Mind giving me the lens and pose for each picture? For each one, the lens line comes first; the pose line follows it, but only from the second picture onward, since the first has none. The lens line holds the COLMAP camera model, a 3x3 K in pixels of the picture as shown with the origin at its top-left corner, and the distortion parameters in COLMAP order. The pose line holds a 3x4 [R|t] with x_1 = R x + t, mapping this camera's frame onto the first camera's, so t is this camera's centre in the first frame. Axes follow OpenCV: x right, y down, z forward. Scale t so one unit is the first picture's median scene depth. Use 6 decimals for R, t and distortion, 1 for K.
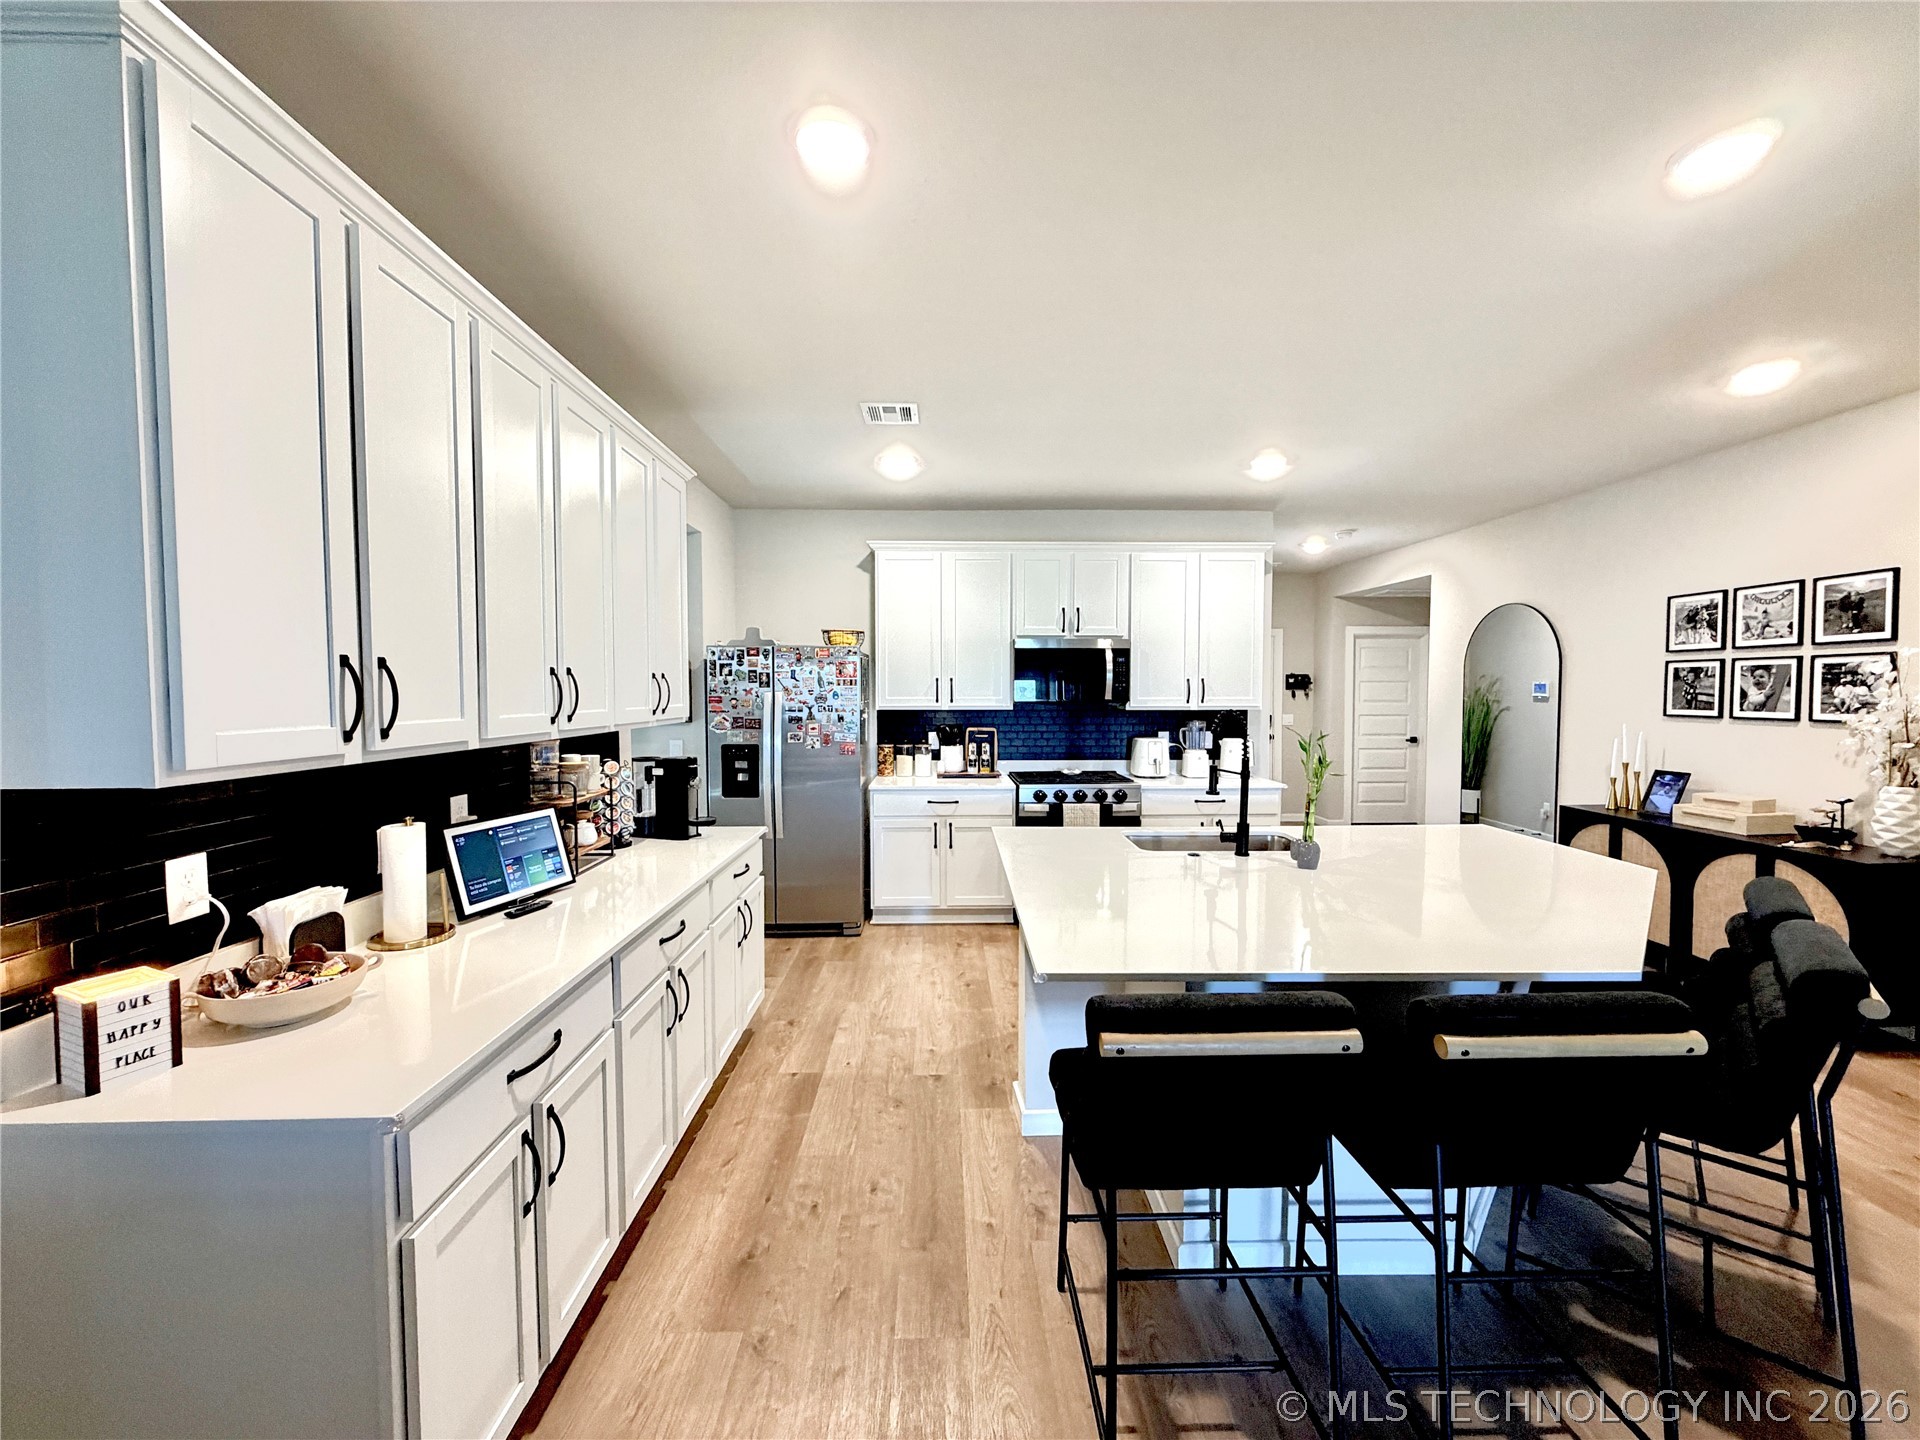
lens RADIAL K [[761.2, 0, 948.8], [0, 761.2, 718.9], [0, 0, 1]] dist [-0.005455, 0.000710]
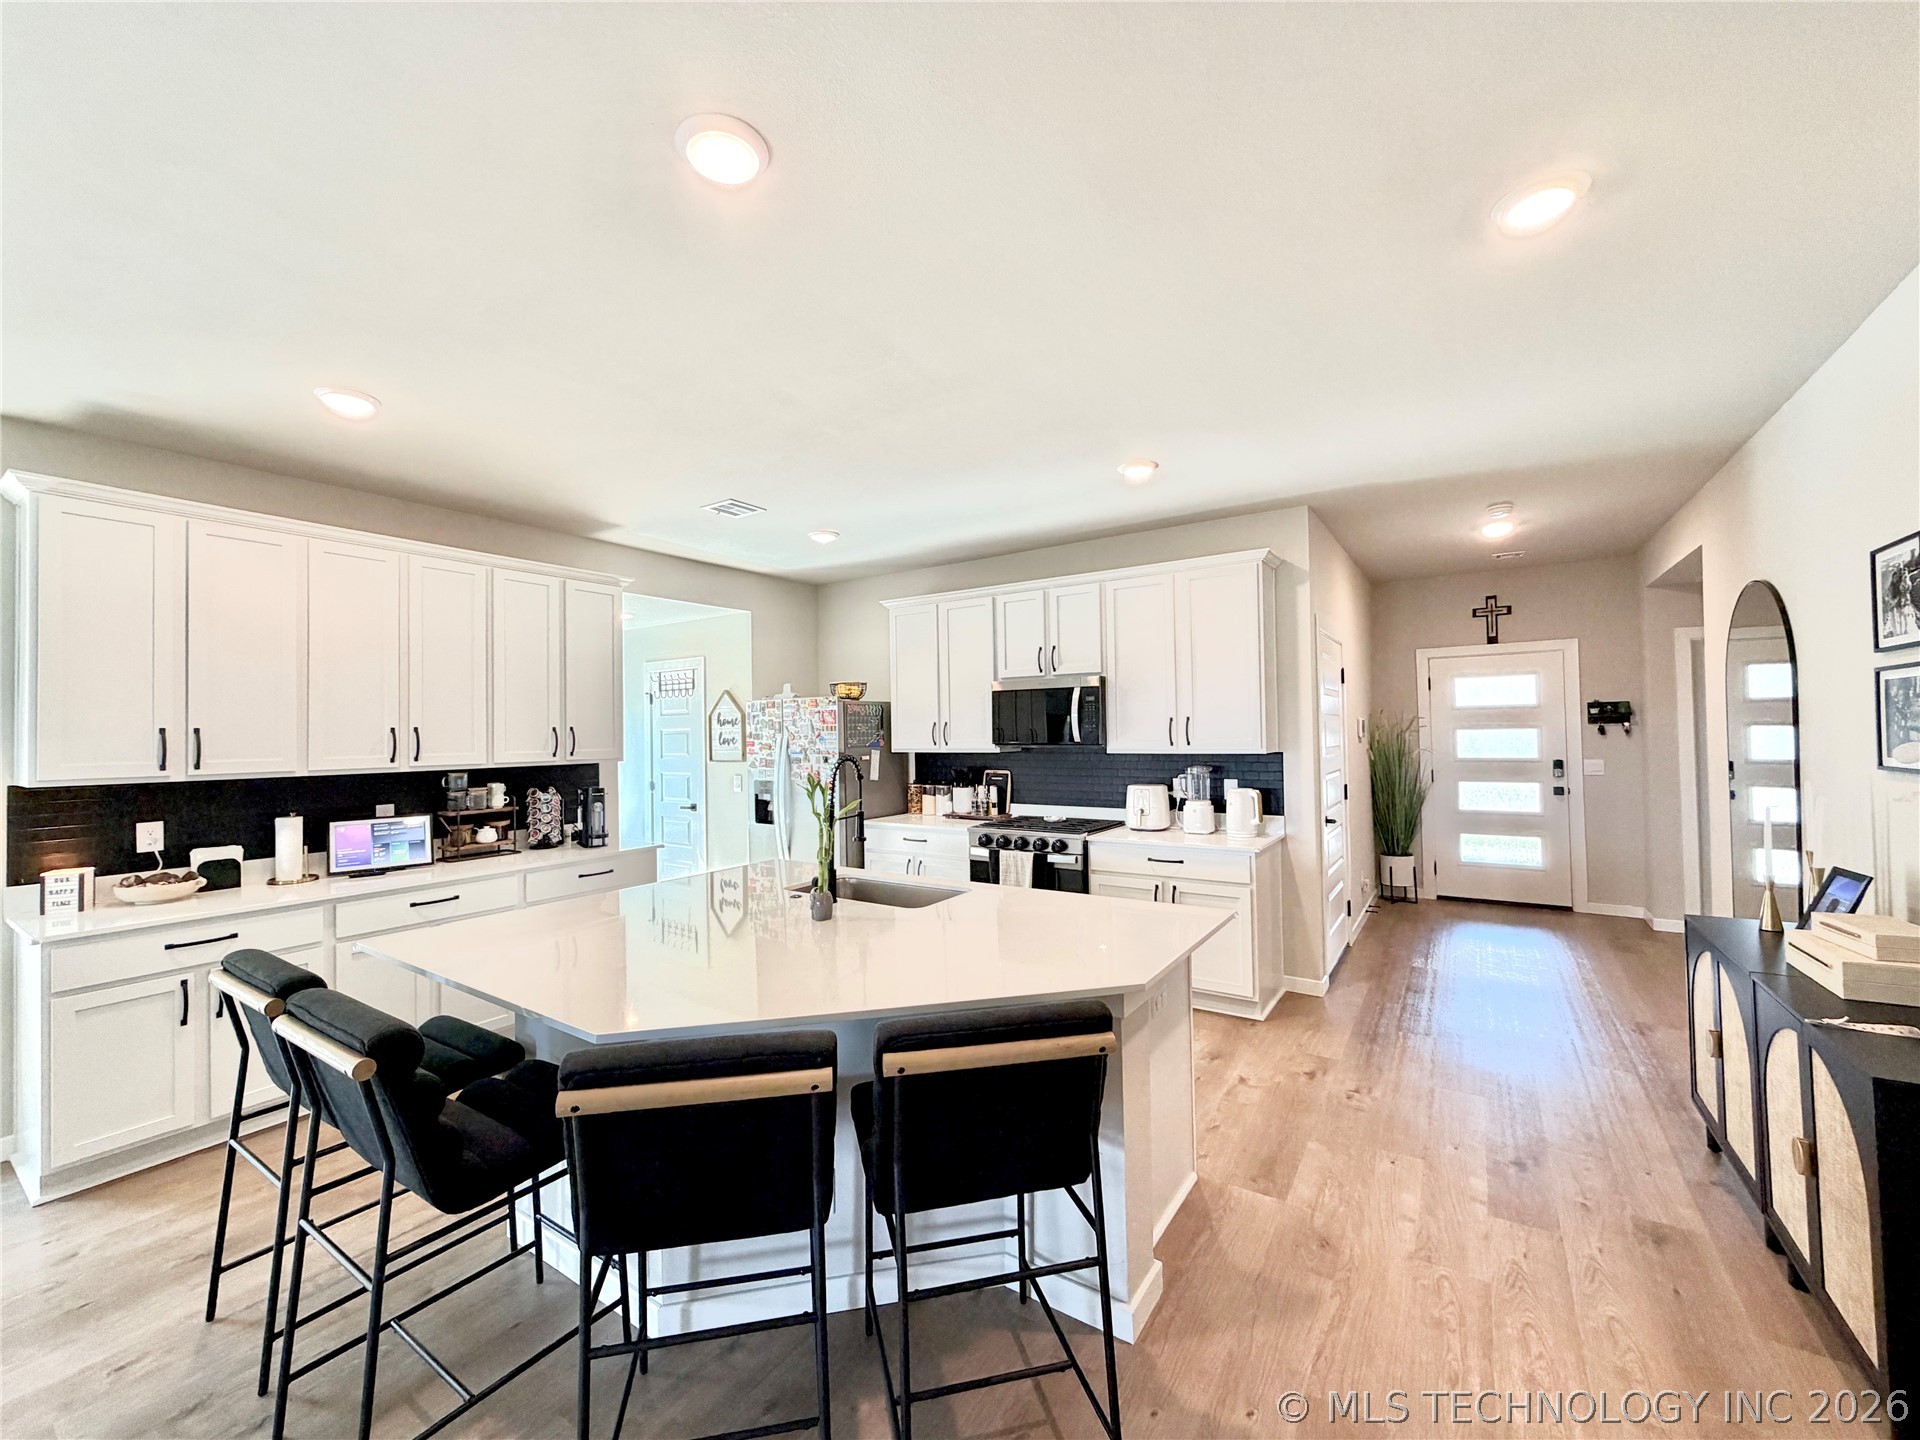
lens RADIAL K [[761.2, 0, 954.9], [0, 761.2, 721.4], [0, 0, 1]] dist [-0.005455, 0.000710]
pose [[0.821637, -0.019797, -0.569667, 0.762400], [-0.007694, 0.998921, -0.045811, -0.008810], [0.569959, 0.042023, 0.820598, 0.190087]]
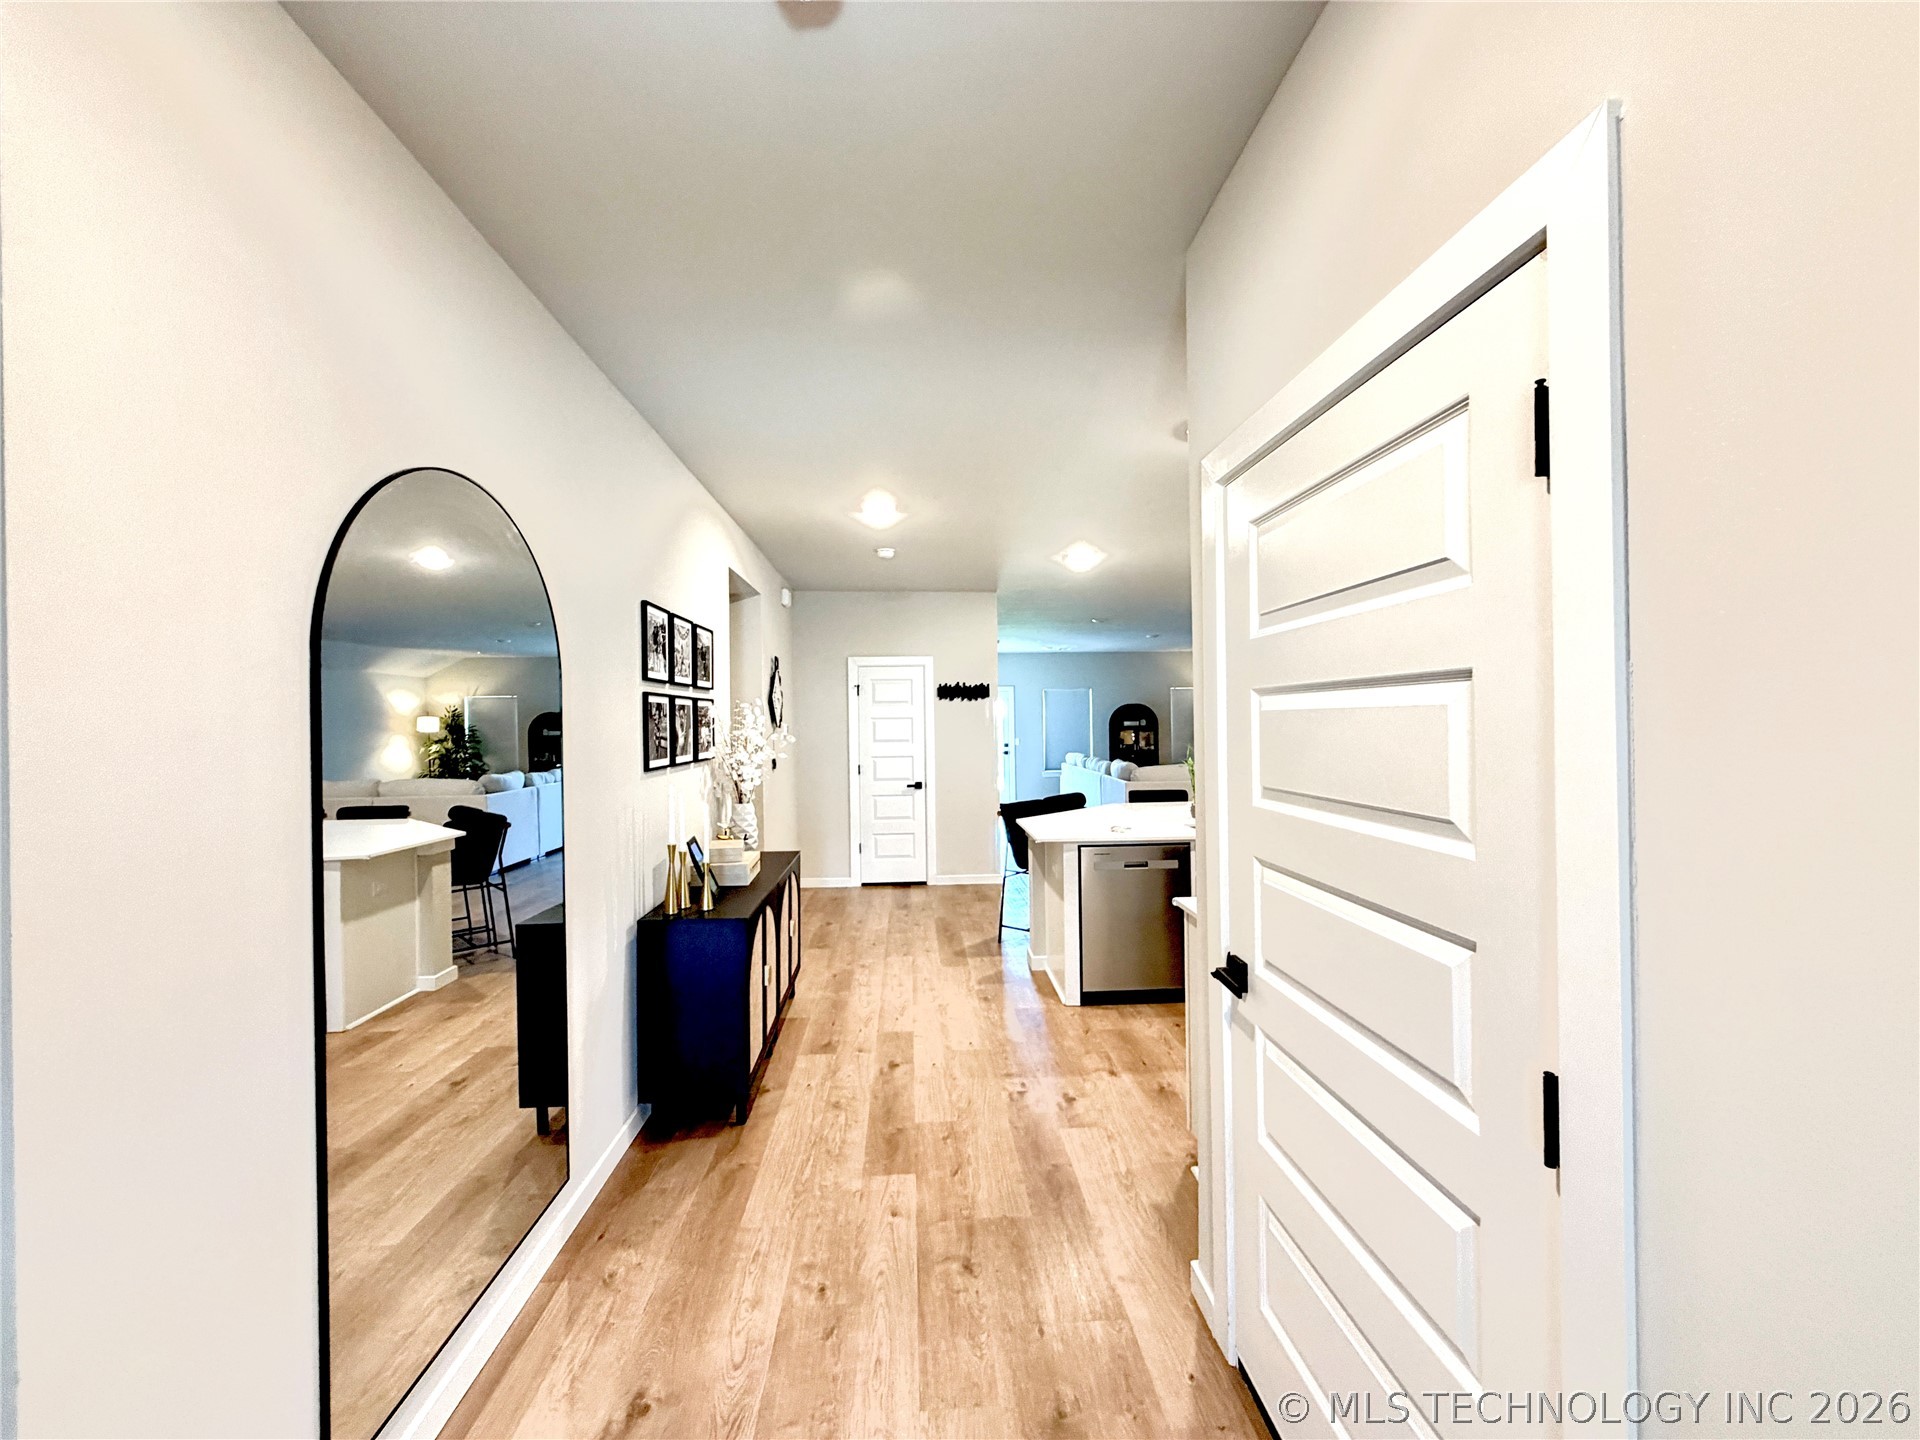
lens RADIAL K [[761.2, 0, 955.0], [0, 761.2, 717.7], [0, 0, 1]] dist [-0.005455, 0.000710]
pose [[-0.998438, 0.015278, -0.053739, 0.753502], [0.013418, 0.999304, 0.034814, -0.079592], [0.054233, 0.034039, -0.997948, 1.845620]]
